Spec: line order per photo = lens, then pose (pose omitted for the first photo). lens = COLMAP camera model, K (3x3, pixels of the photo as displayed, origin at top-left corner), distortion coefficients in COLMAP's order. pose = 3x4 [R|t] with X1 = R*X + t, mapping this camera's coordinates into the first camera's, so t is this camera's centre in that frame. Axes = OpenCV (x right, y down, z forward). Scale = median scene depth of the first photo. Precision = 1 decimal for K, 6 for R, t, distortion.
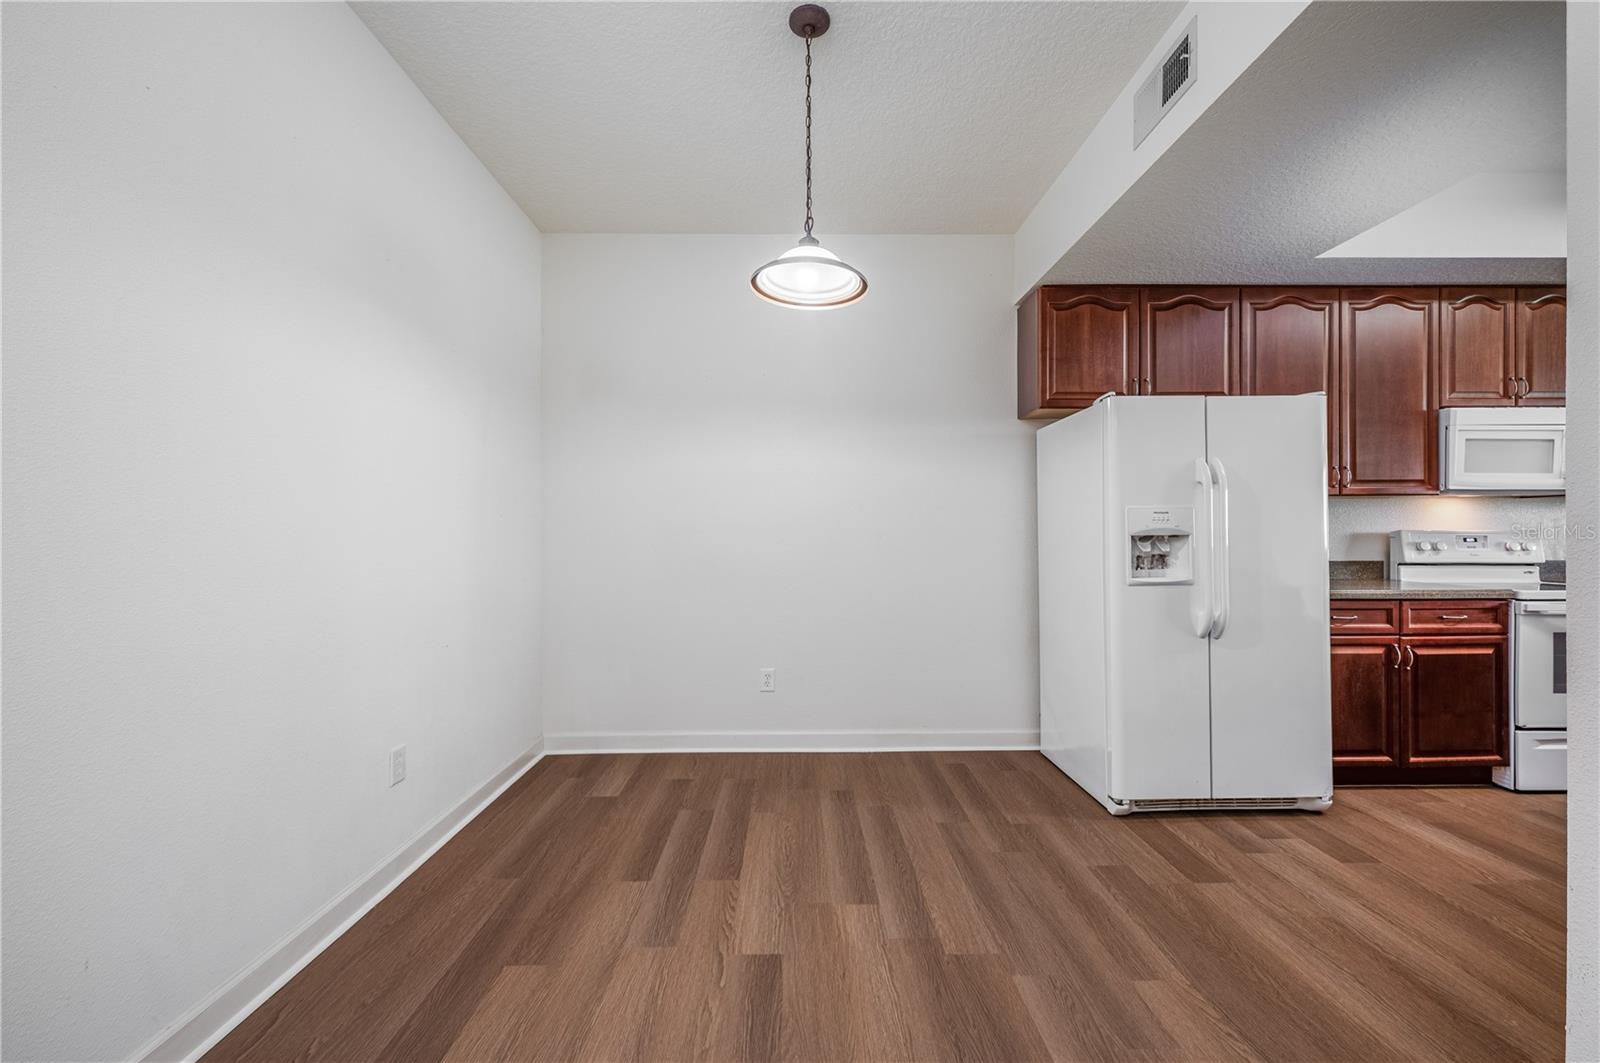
lens RADIAL K [[602.6, 0, 799.3], [0, 602.6, 496.3], [0, 0, 1]] dist [0.000556, 0.000085]
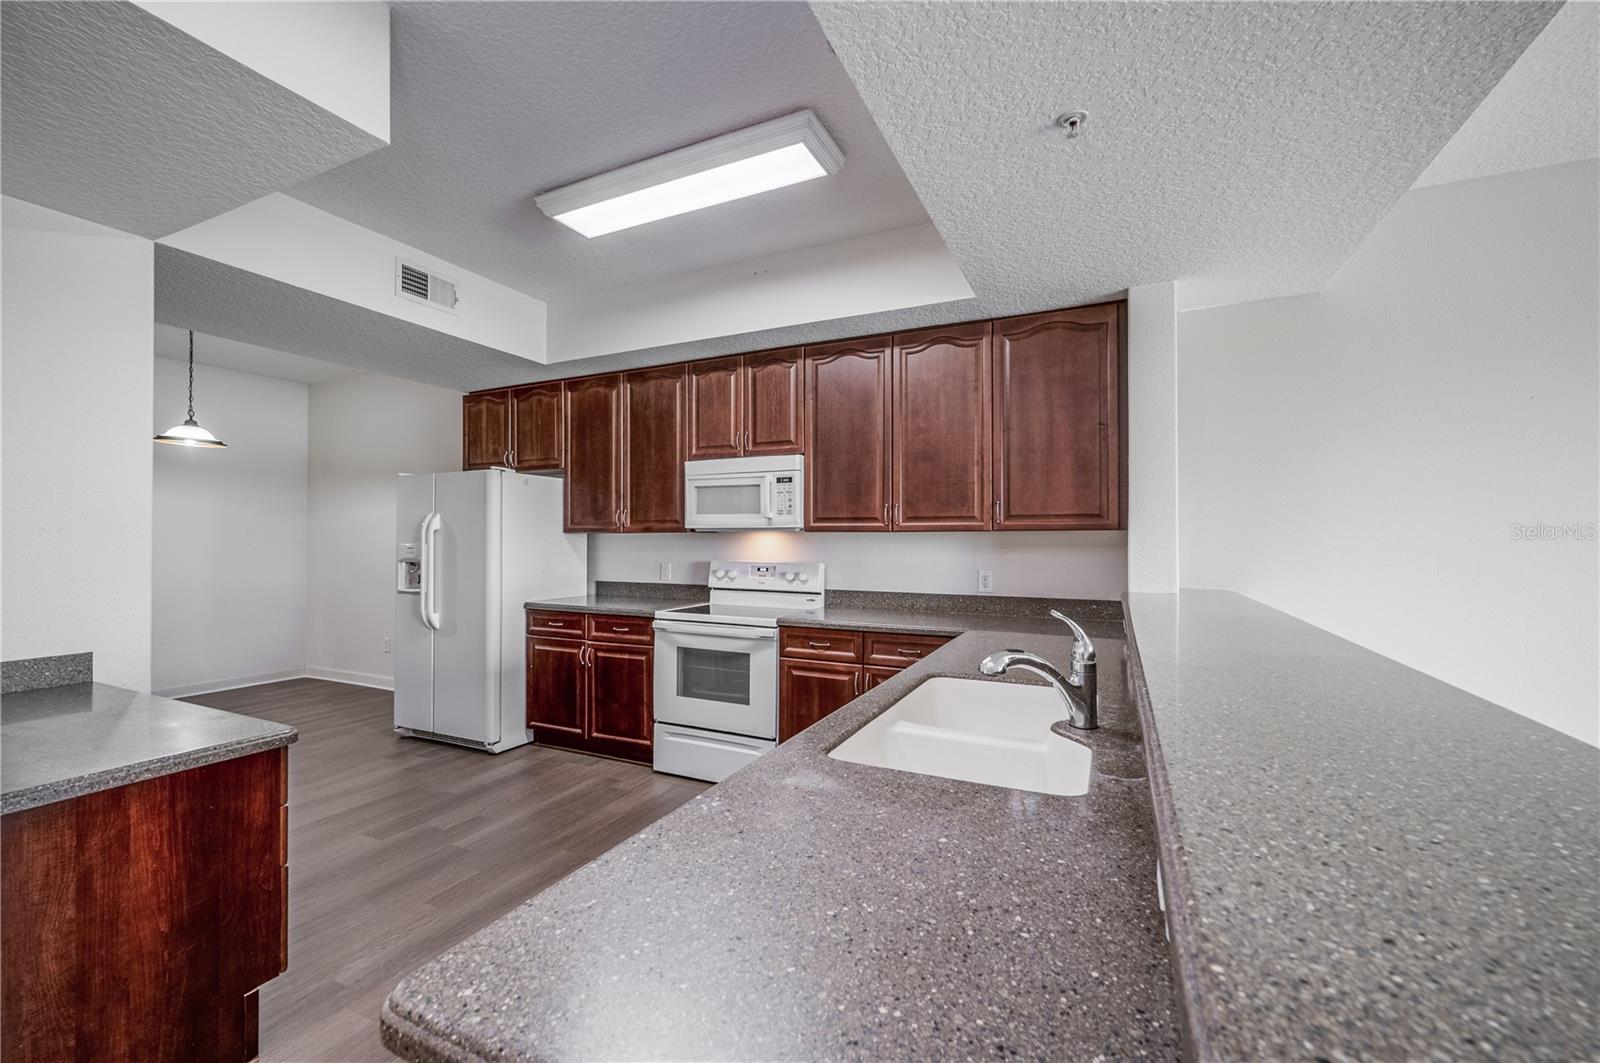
lens RADIAL K [[656.0, 0, 800.0], [0, 656.0, 531.5], [0, 0, 1]] dist [-0.000161, 0.000006]
pose [[0.895652, -0.001982, -0.444751, 2.024672], [0.002039, 0.999998, -0.000351, -0.006531], [0.444751, -0.000593, 0.895654, -0.082774]]
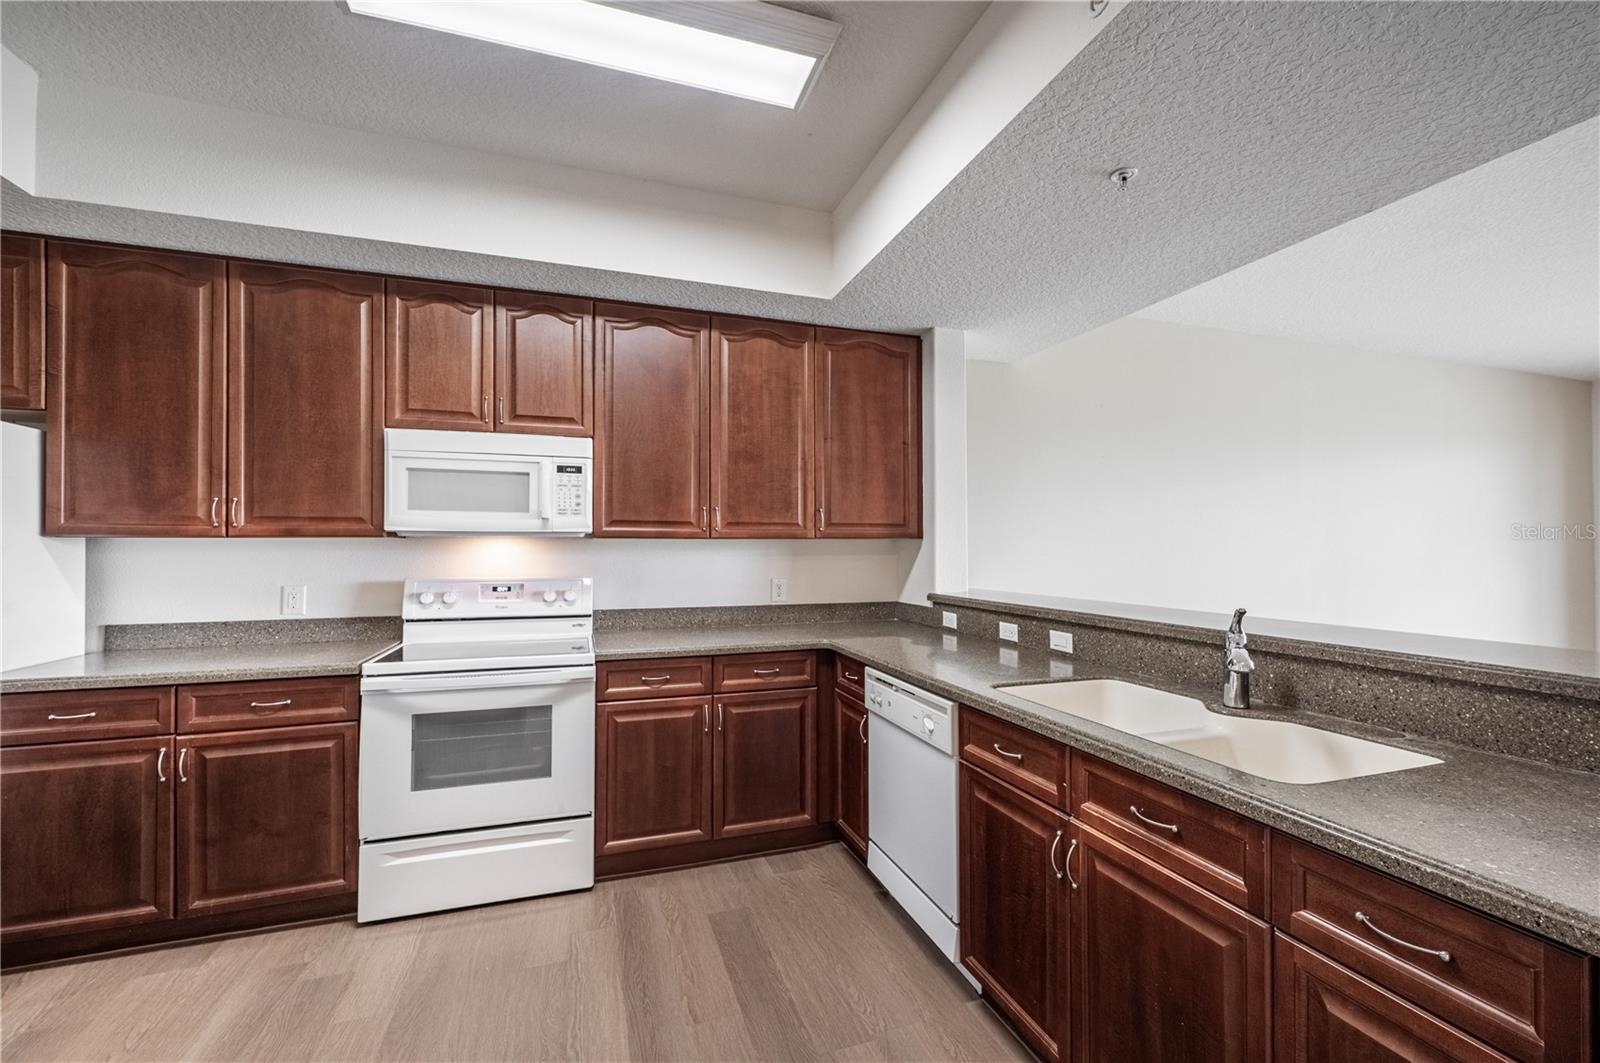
lens RADIAL K [[656.0, 0, 800.0], [0, 656.0, 531.5], [0, 0, 1]] dist [-0.000161, 0.000006]
pose [[0.951288, 0.008839, 0.308176, 1.436737], [-0.004596, 0.999884, -0.014493, -0.002772], [-0.308268, 0.012370, 0.951219, 0.023486]]
